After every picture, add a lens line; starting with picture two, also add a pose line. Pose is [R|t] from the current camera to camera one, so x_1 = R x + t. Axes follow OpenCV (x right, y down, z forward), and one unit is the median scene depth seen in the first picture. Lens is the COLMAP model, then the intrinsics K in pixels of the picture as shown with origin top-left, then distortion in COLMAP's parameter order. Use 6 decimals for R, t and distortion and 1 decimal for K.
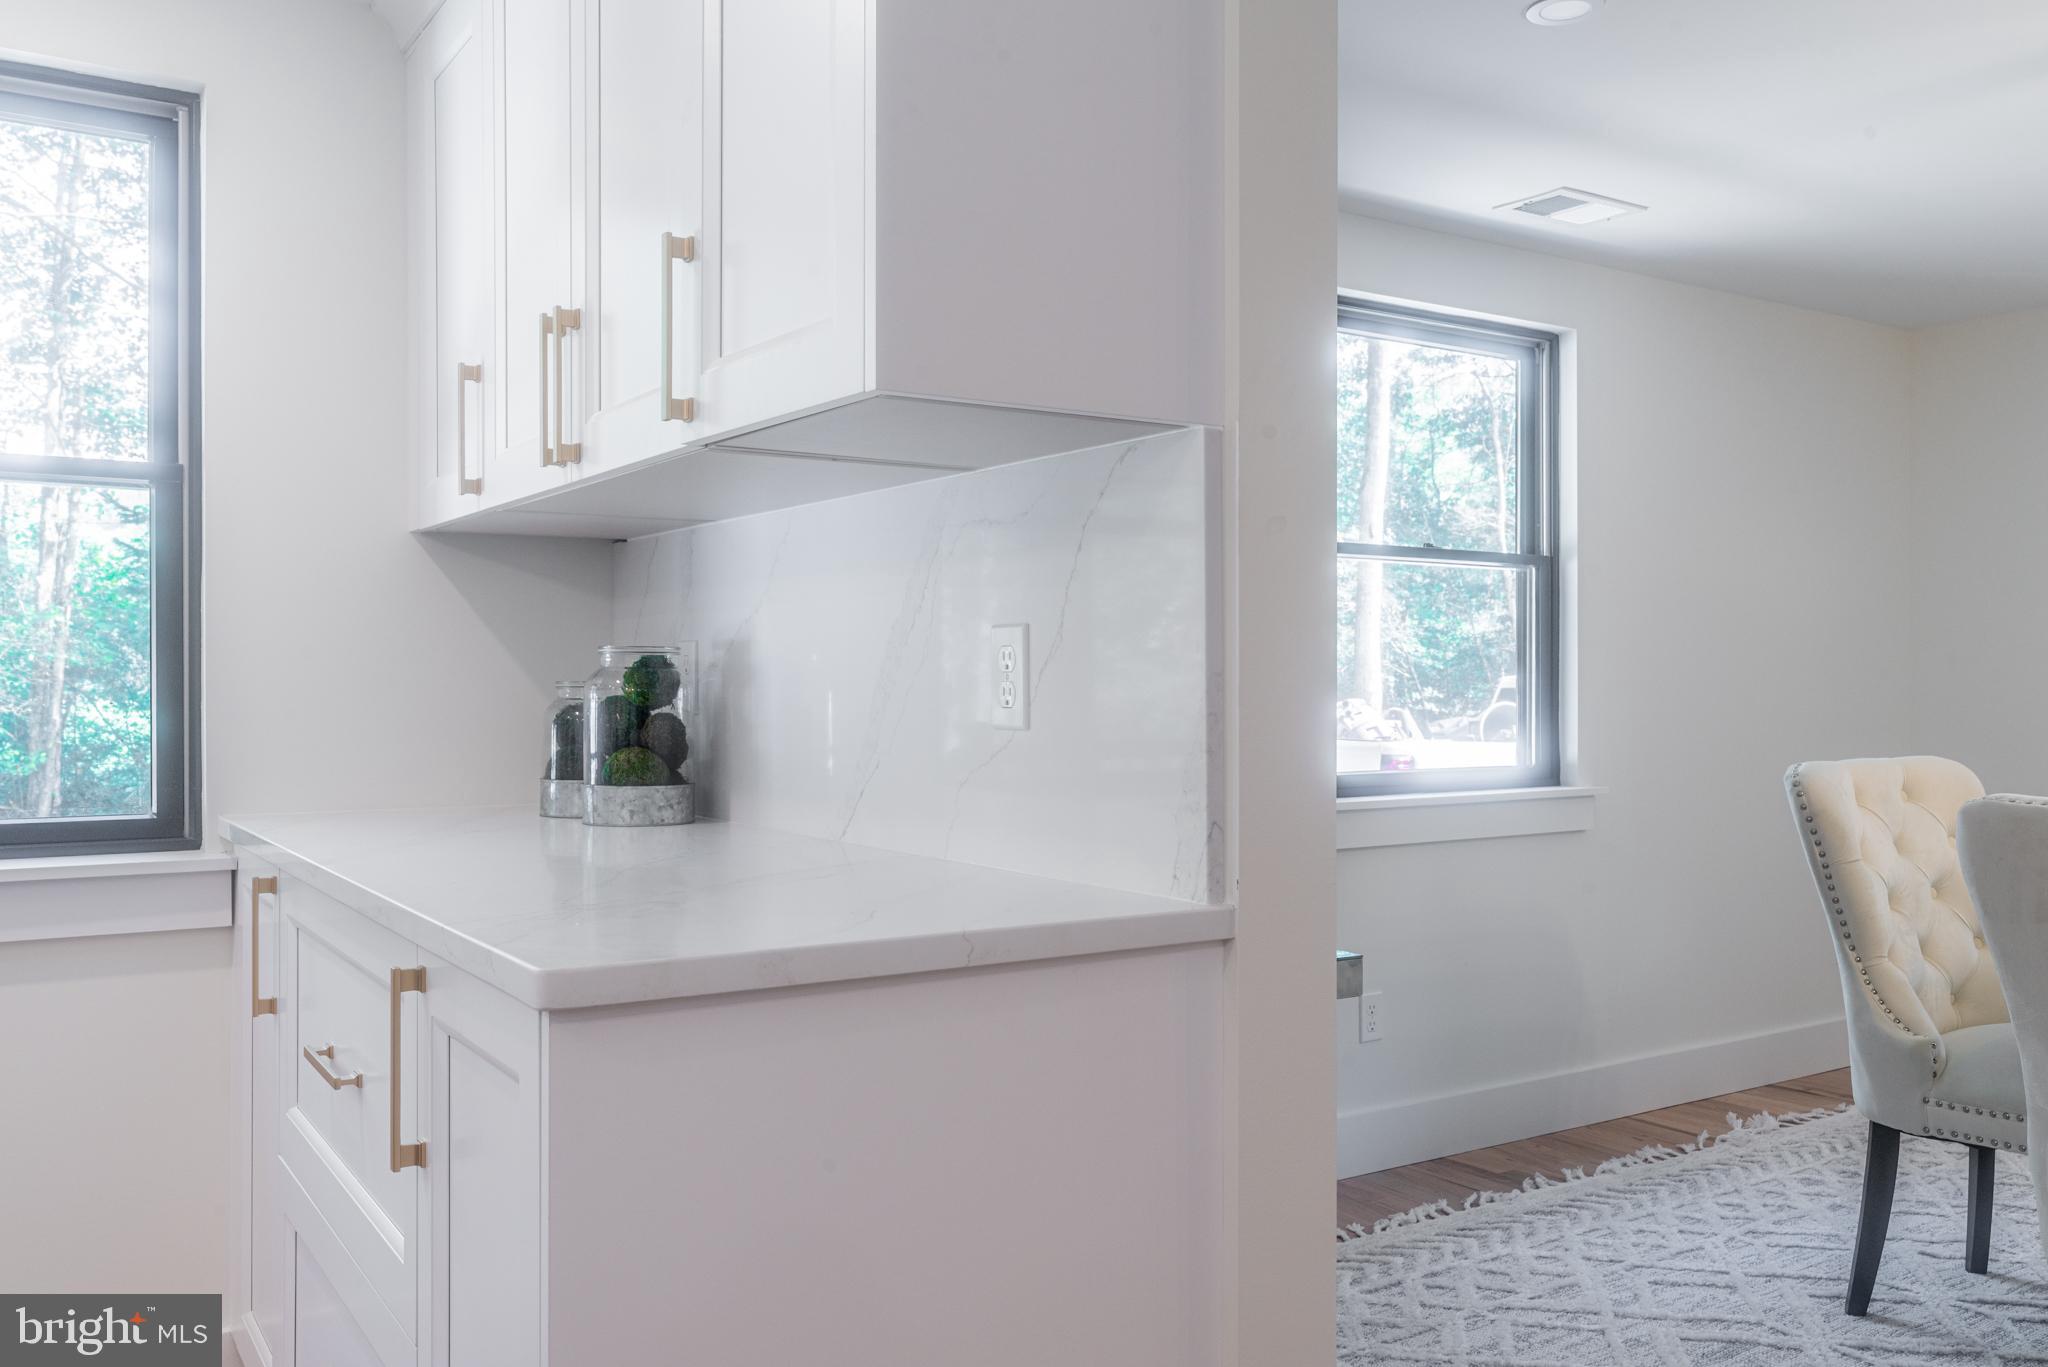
lens RADIAL K [[1655.3, 0, 1024.0], [0, 1655.3, 683.5], [0, 0, 1]] dist [-0.006513, -0.002159]
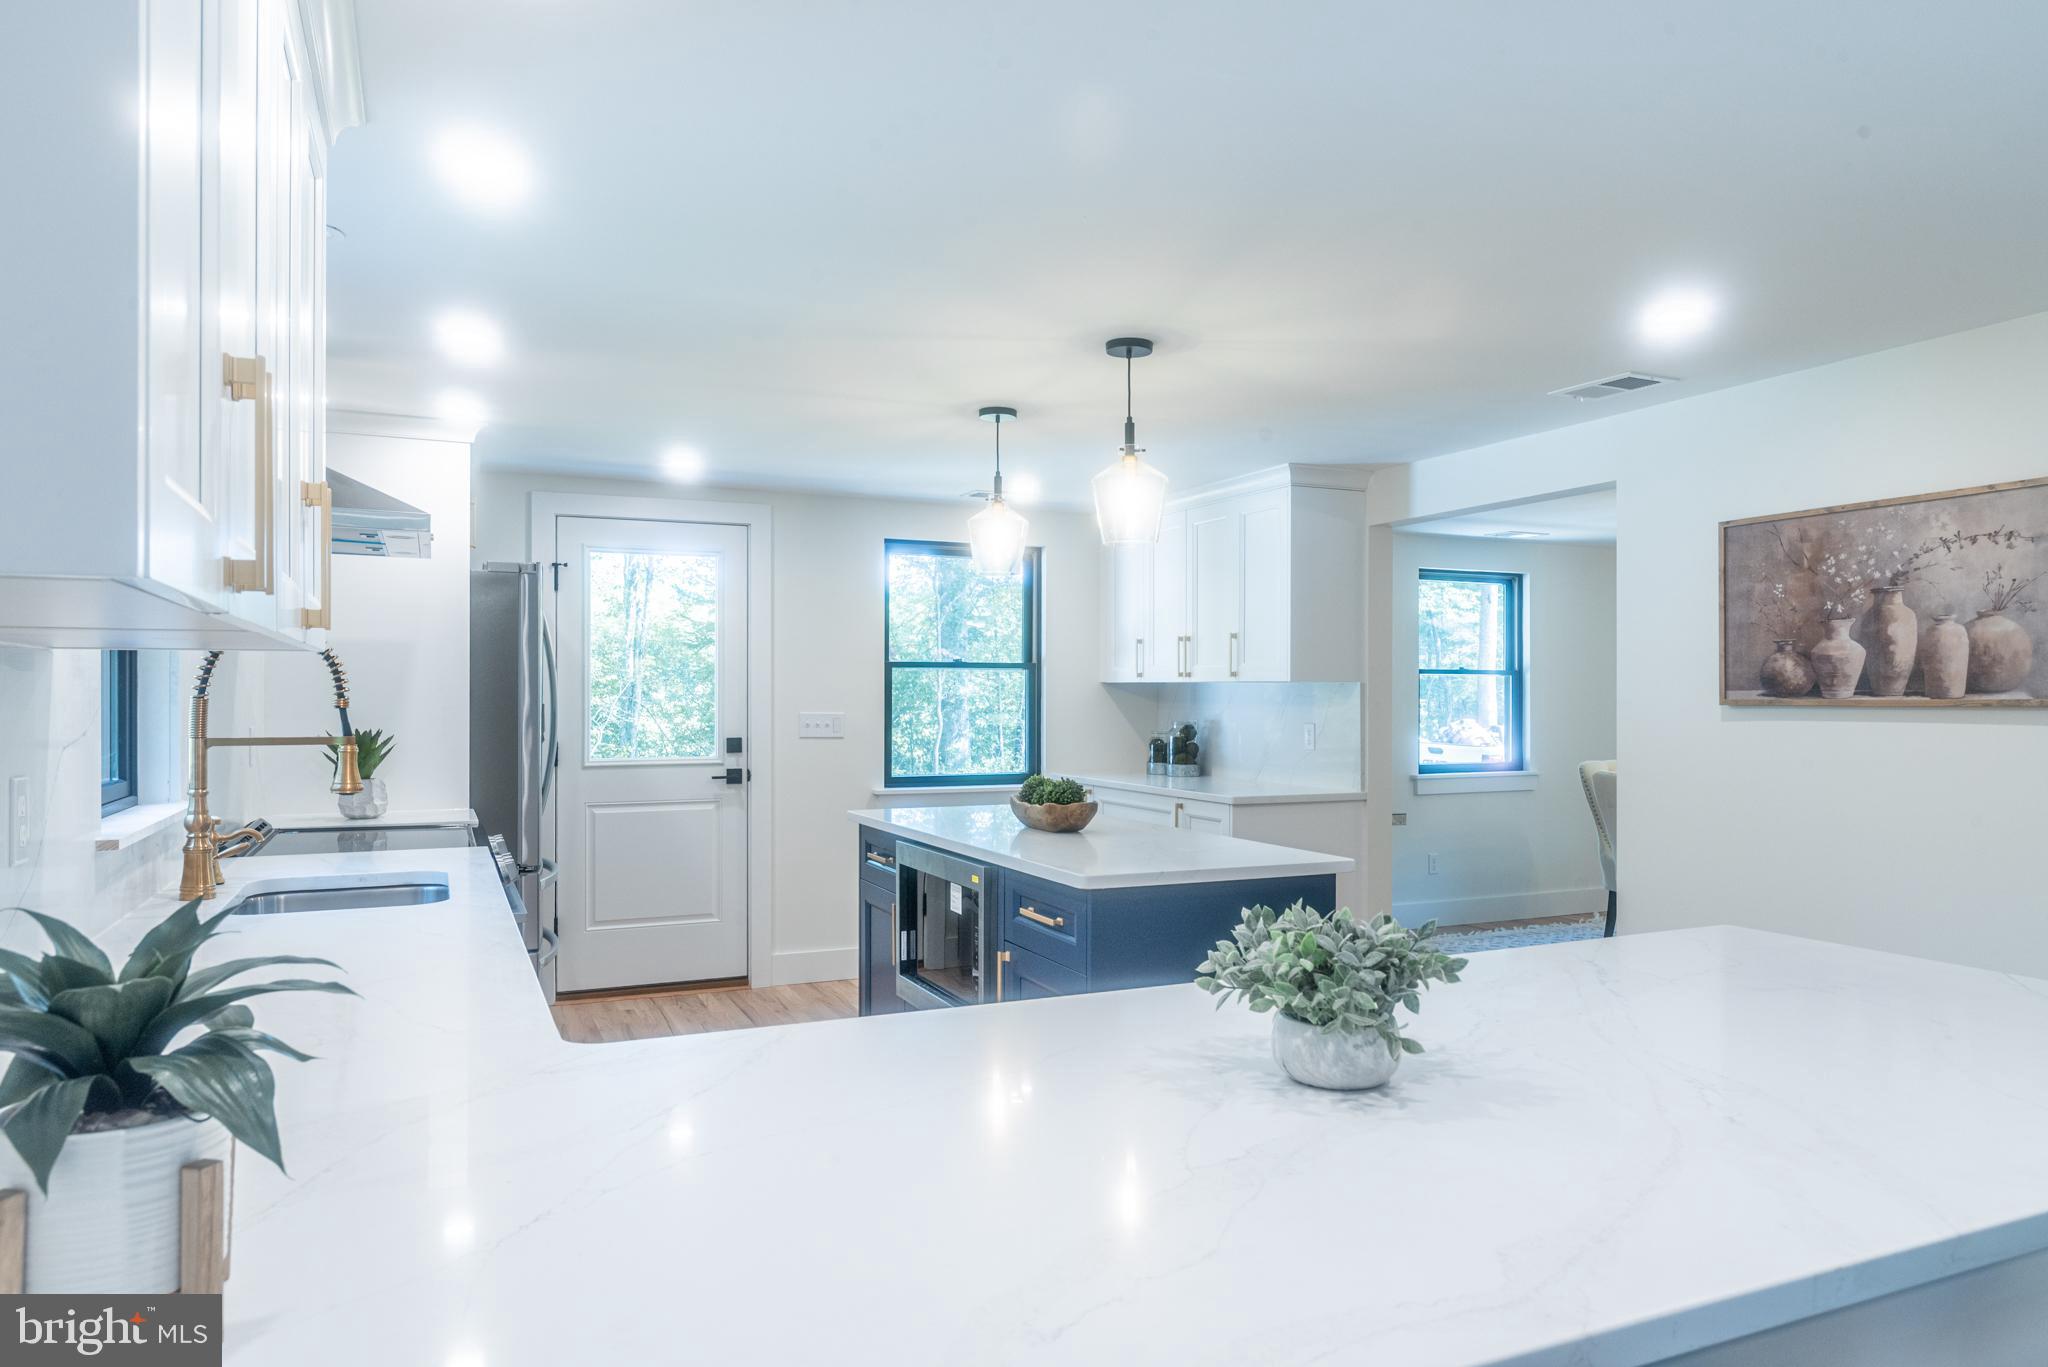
lens RADIAL K [[1388.1, 0, 1048.1], [0, 1388.1, 691.5], [0, 0, 1]] dist [0.002570, 0.000824]
pose [[0.992470, 0.002486, -0.122462, -0.164818], [-0.002439, 0.999997, 0.000537, -0.082828], [0.122463, -0.000234, 0.992473, -1.738252]]
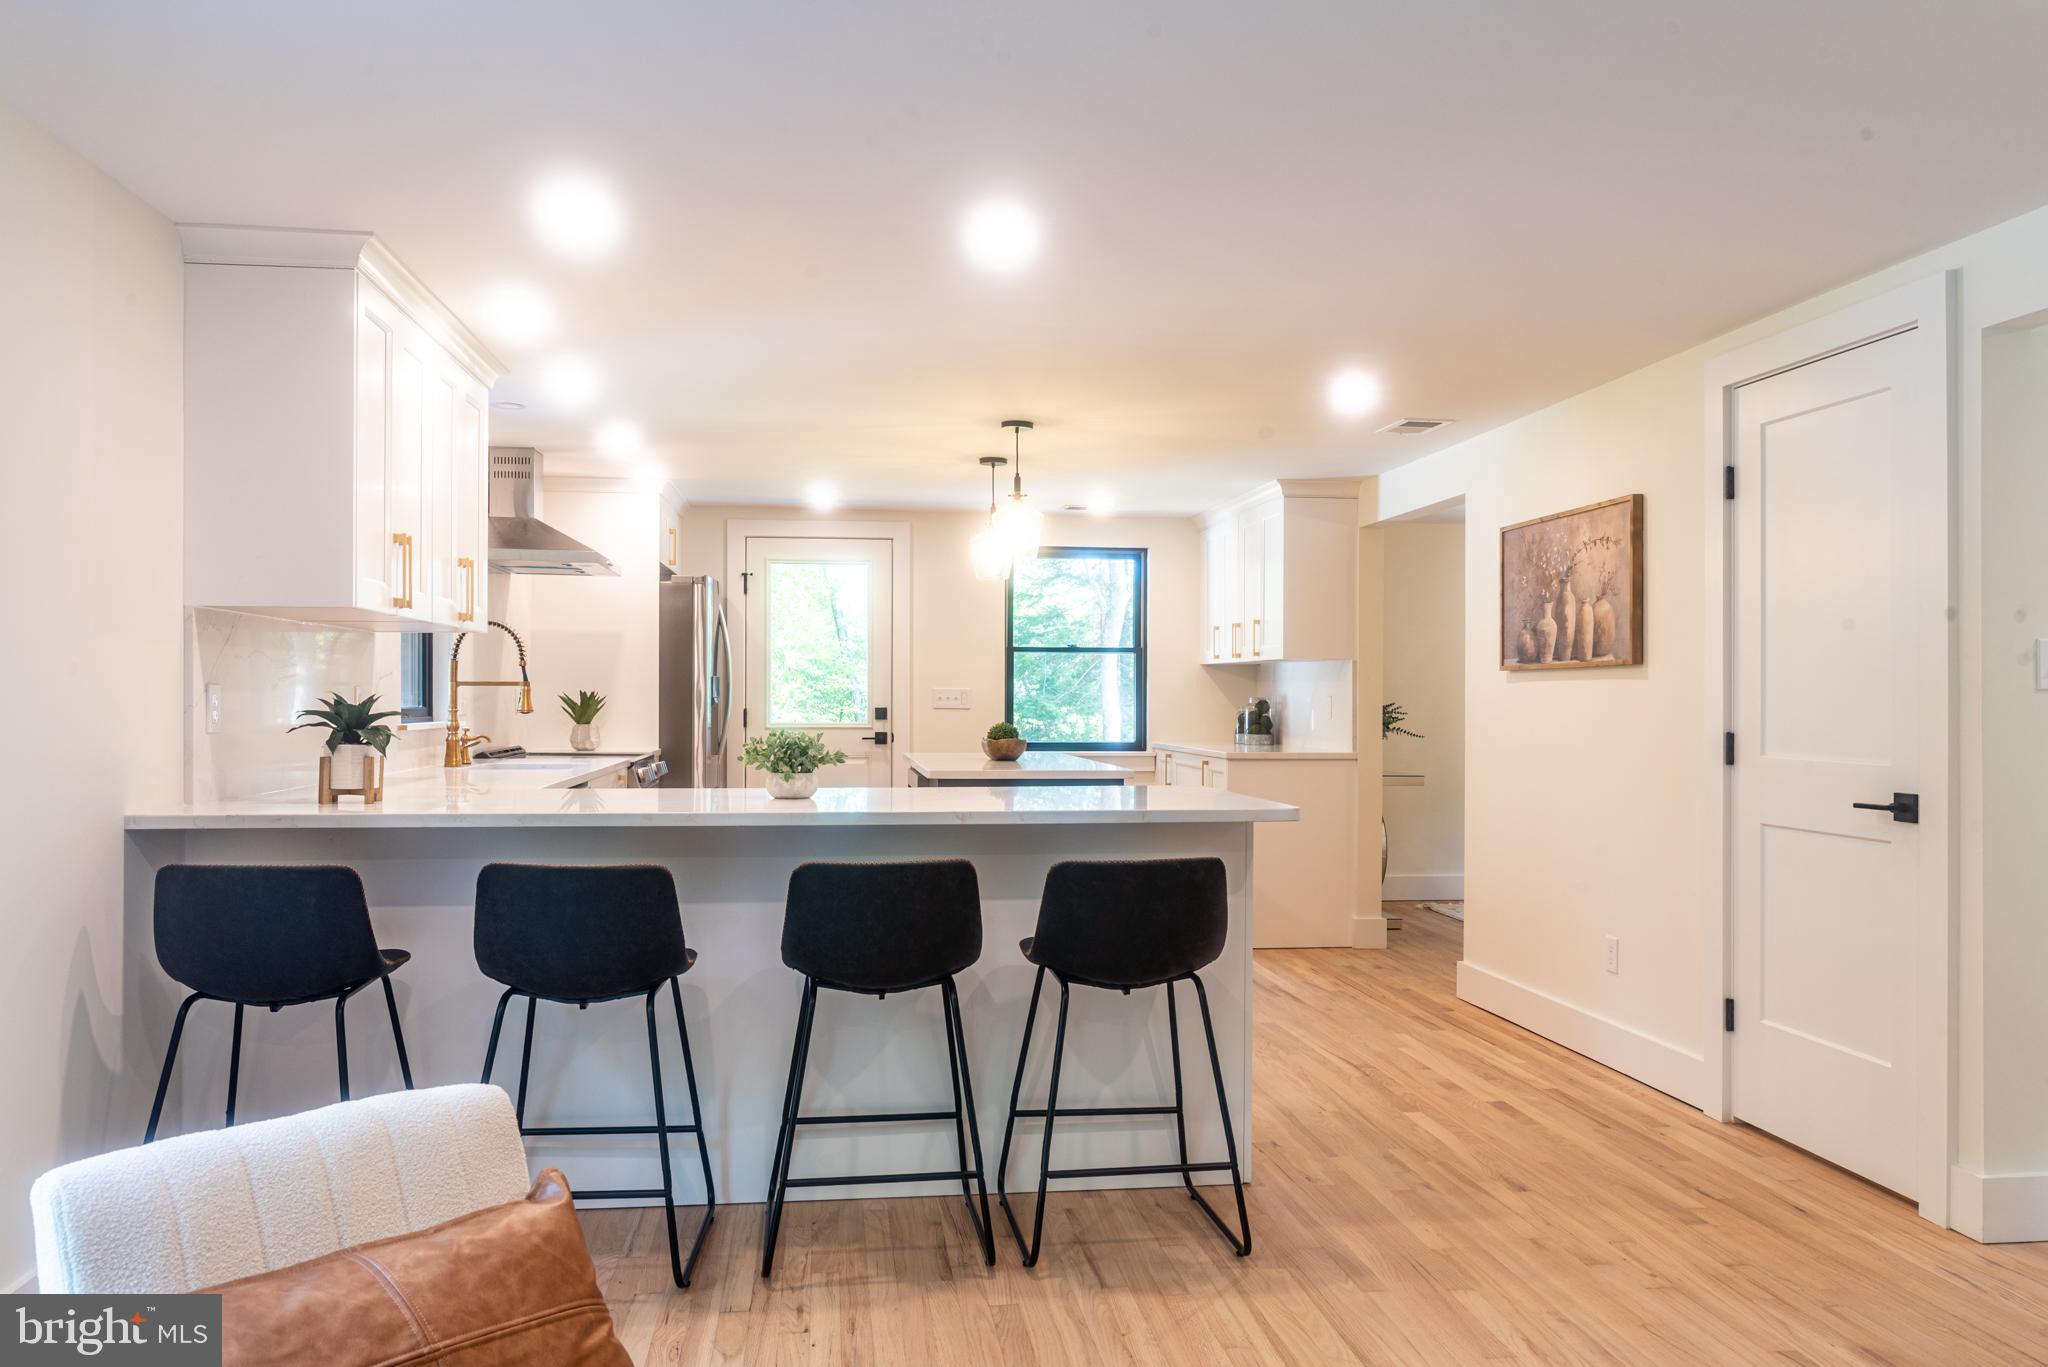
lens RADIAL K [[1683.2, 0, 1026.8], [0, 1683.2, 738.6], [0, 0, 1]] dist [0.004193, 0.007810]
pose [[0.907362, 0.014347, -0.420106, 0.890134], [-0.003964, 0.999665, 0.025580, -0.024975], [0.420332, -0.021545, 0.907115, -2.671238]]
